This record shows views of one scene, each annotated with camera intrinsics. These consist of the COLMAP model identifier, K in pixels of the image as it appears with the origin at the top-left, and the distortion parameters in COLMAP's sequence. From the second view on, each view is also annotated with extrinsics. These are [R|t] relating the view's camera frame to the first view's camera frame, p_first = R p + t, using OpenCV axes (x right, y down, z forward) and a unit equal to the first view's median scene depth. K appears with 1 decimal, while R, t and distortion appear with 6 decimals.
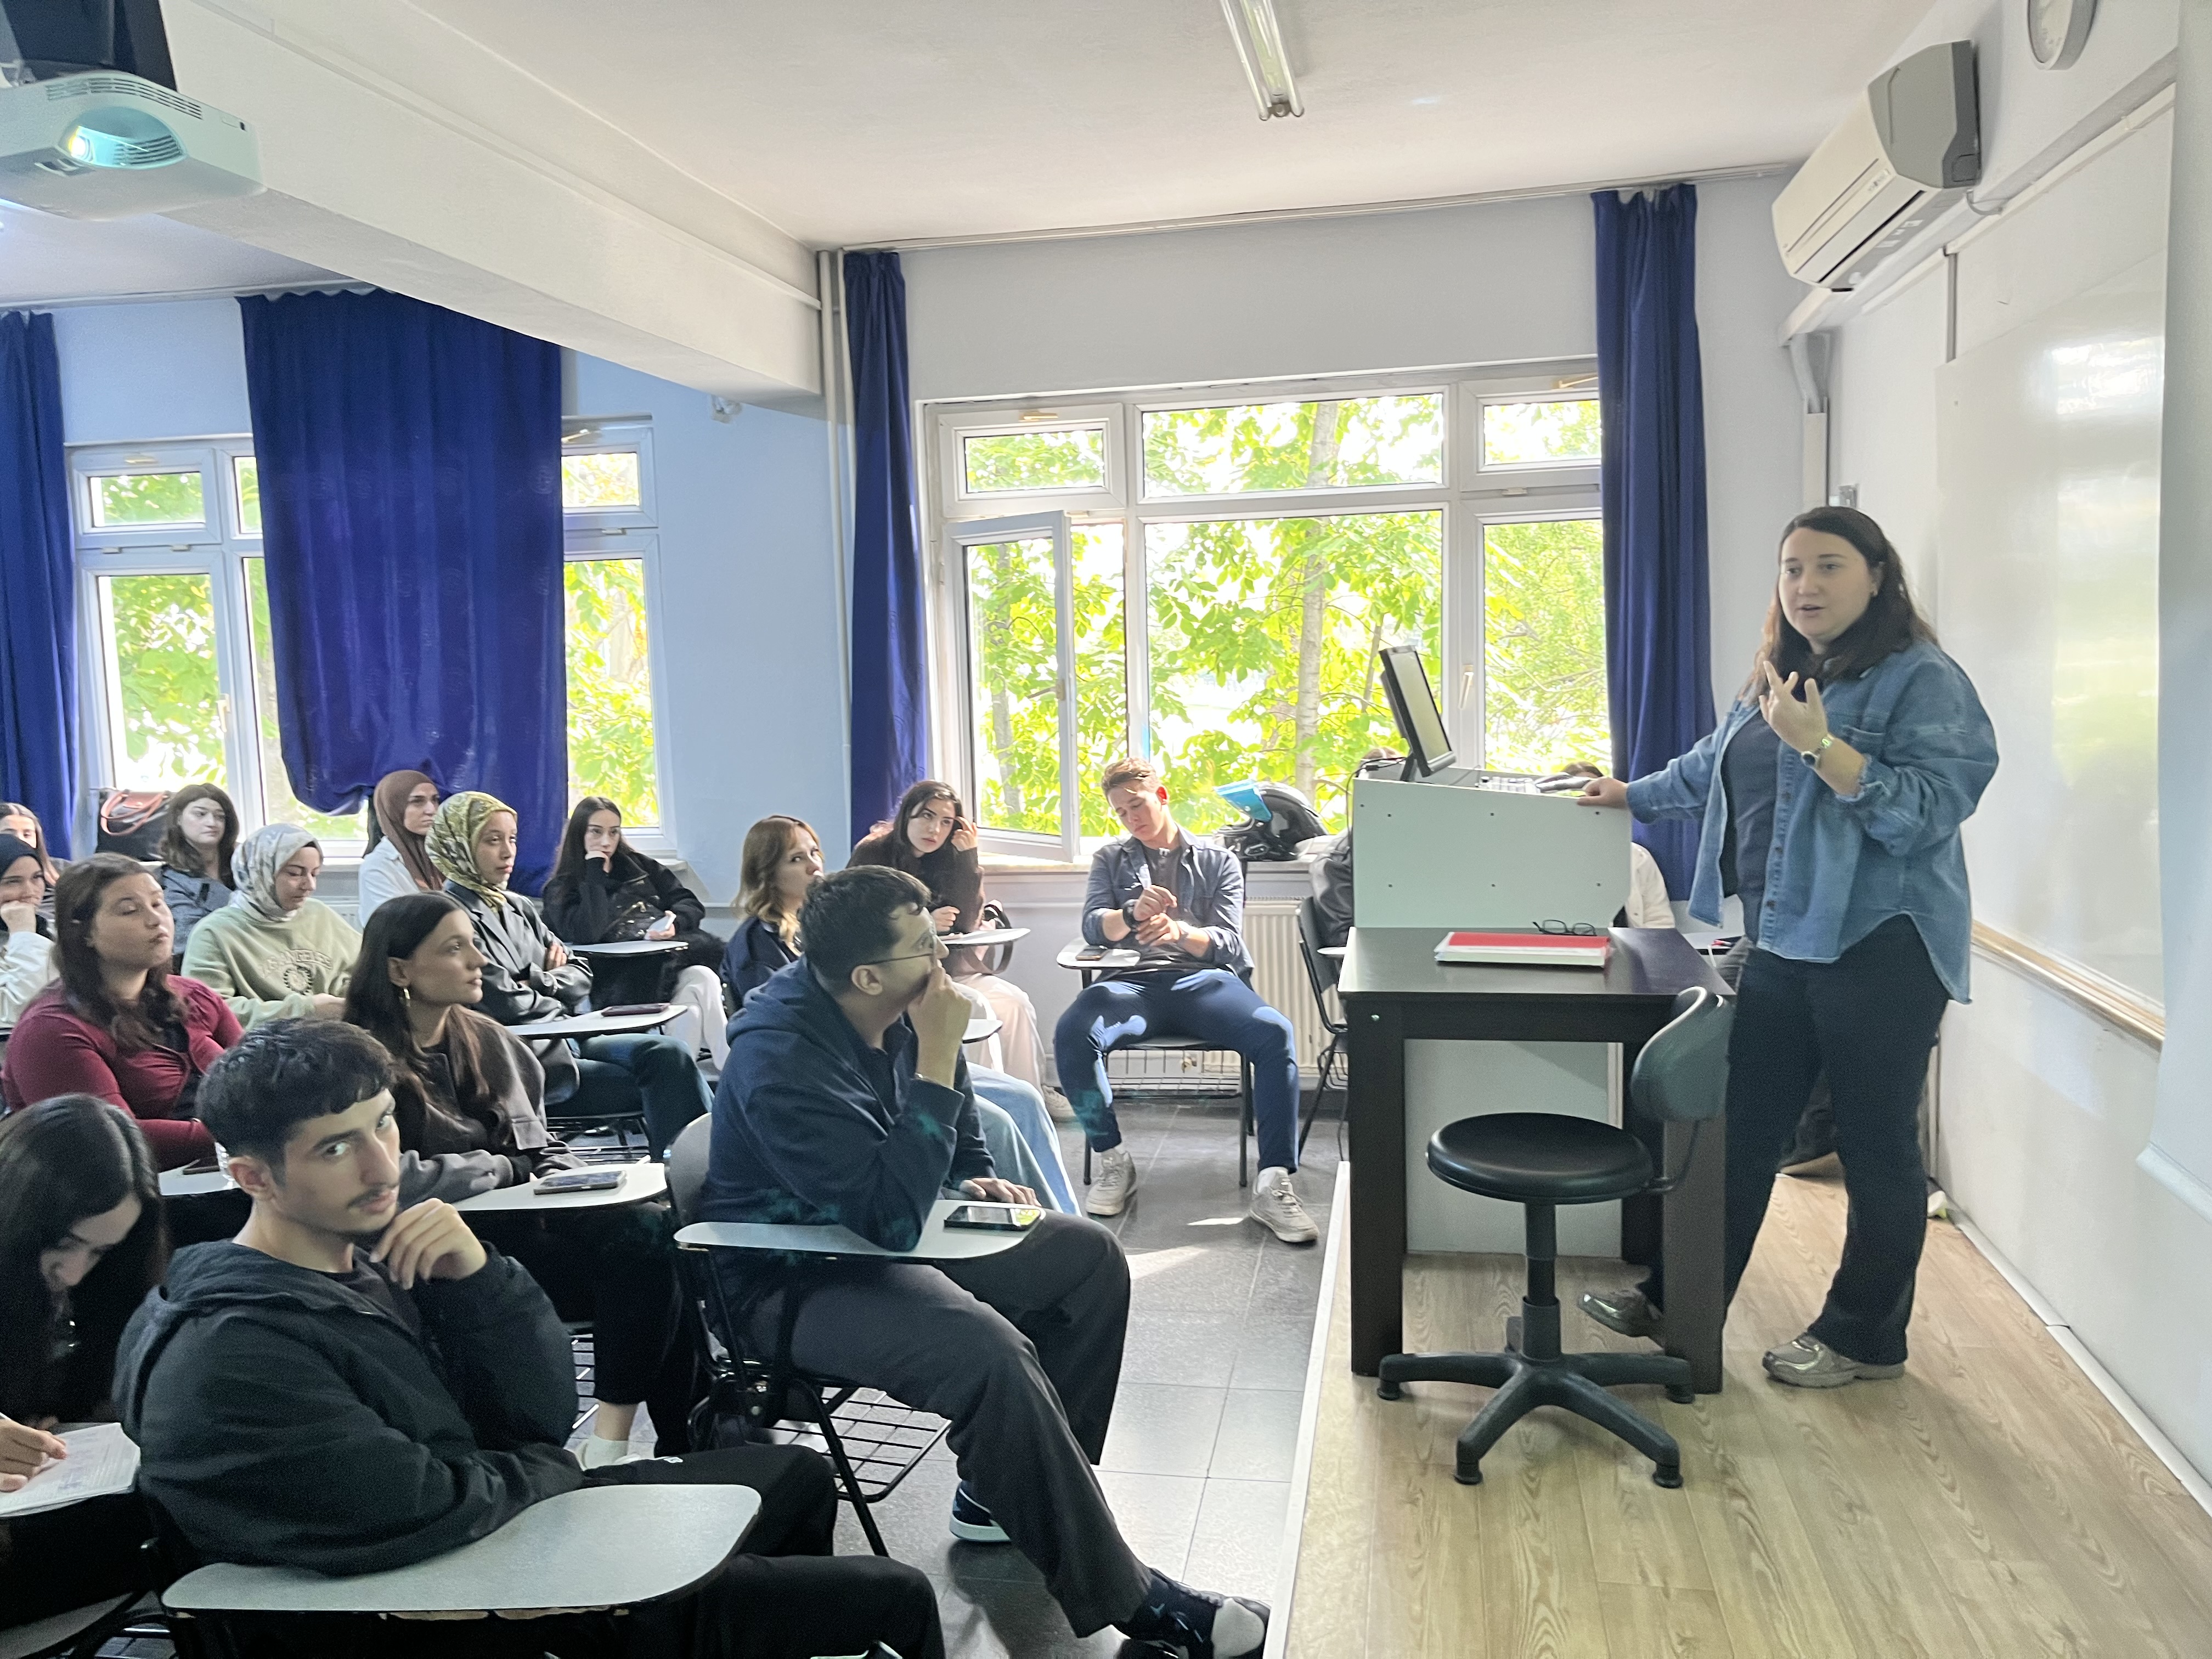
lens RADIAL K [[1696.5, 0, 1099.7], [0, 1696.5, 841.2], [0, 0, 1]] dist [0.100539, -0.144829]
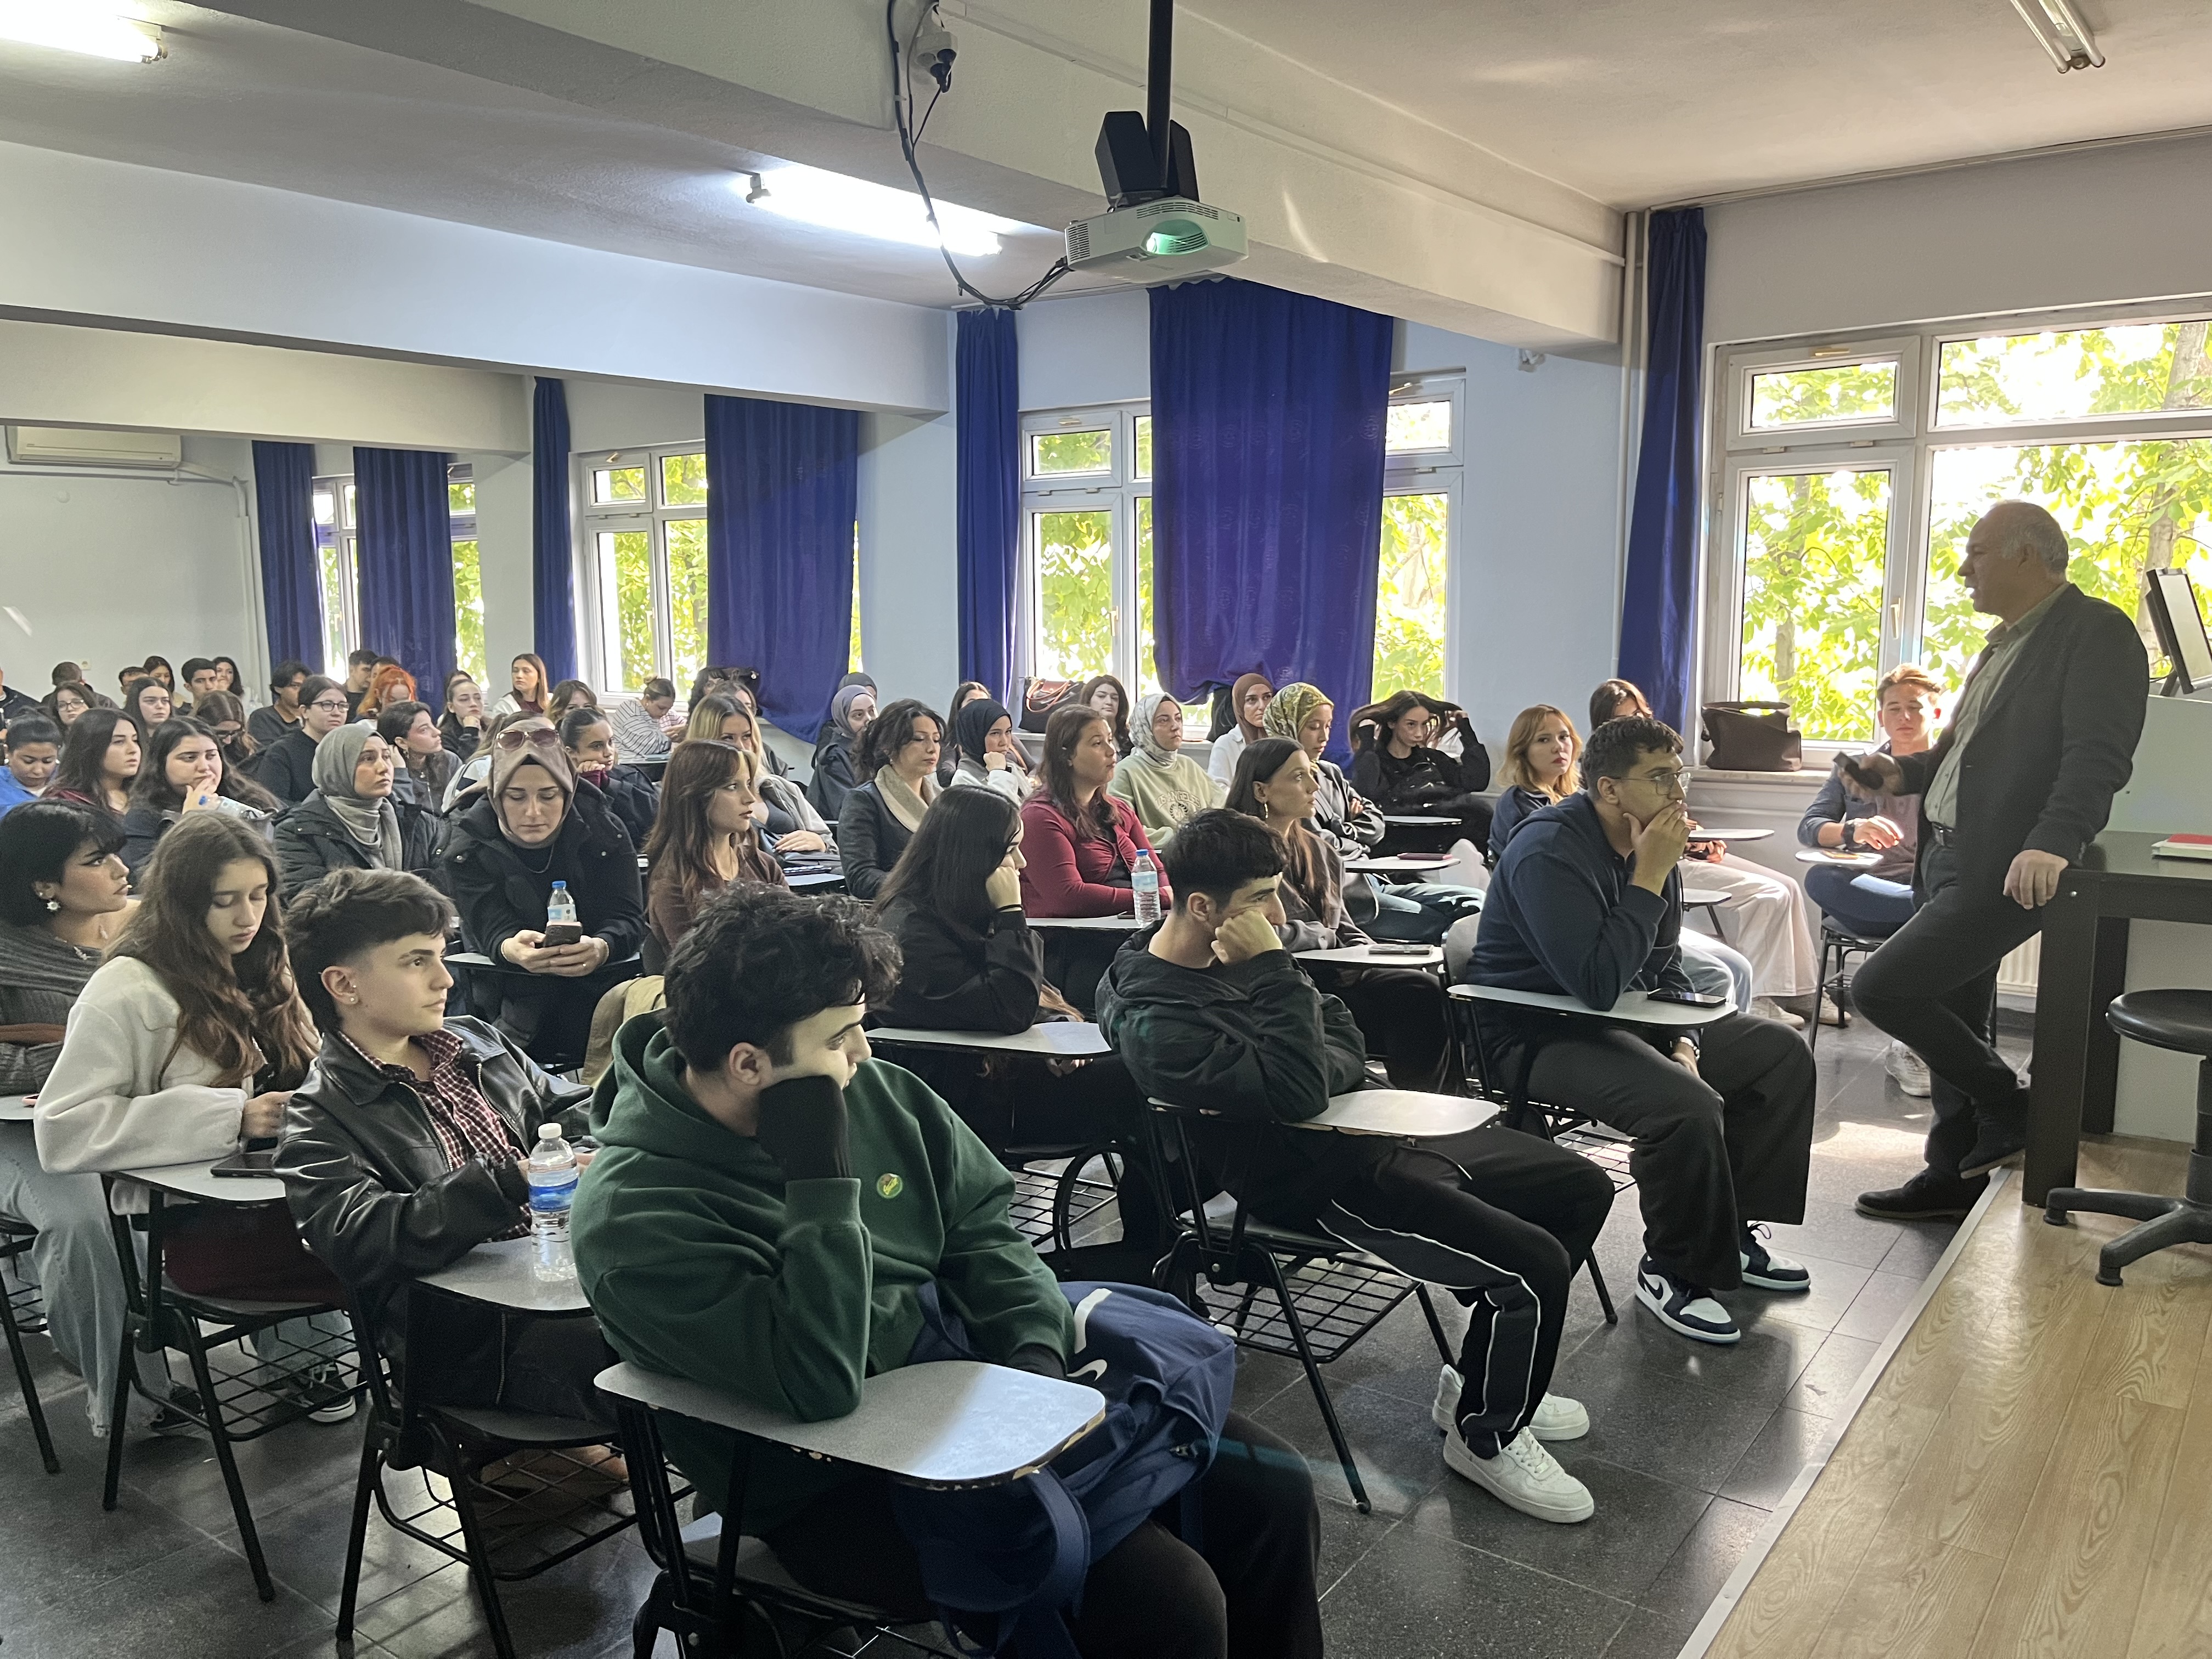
lens RADIAL K [[1710.4, 0, 1106.0], [0, 1710.4, 829.5], [0, 0, 1]] dist [0.053116, -0.083563]
pose [[0.902711, 0.074936, -0.423671, 0.033867], [-0.062712, 0.997116, 0.042744, 0.027338], [0.425652, -0.012016, 0.904807, -0.155767]]
